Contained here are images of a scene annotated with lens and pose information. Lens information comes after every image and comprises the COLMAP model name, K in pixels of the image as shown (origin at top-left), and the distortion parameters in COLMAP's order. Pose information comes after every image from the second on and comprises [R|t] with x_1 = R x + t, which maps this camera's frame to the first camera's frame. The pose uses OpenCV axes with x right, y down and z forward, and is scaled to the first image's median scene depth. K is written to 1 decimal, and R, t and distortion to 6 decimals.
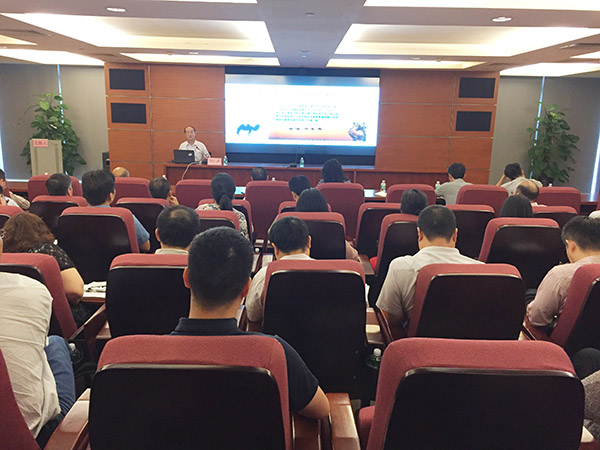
lens RADIAL K [[502.8, 0, 300.0], [0, 502.8, 225.0], [0, 0, 1]] dist [0.000249, 0.000147]
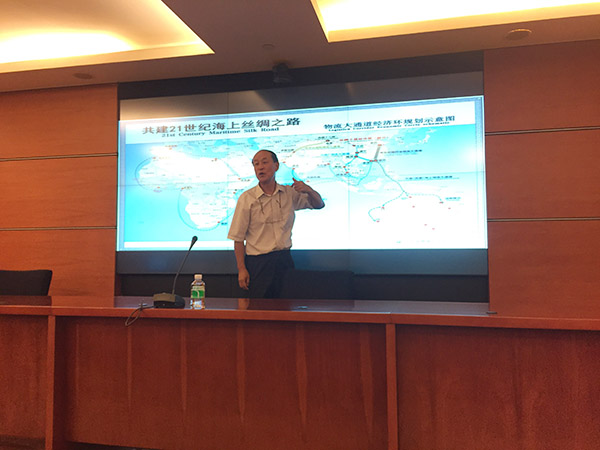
lens RADIAL K [[502.8, 0, 300.0], [0, 502.8, 225.0], [0, 0, 1]] dist [0.000249, 0.000147]
pose [[0.974340, -0.041518, -0.221218, 0.104313], [-0.018899, 0.964278, -0.264216, -0.075961], [0.224285, 0.261617, 0.938751, 0.644612]]
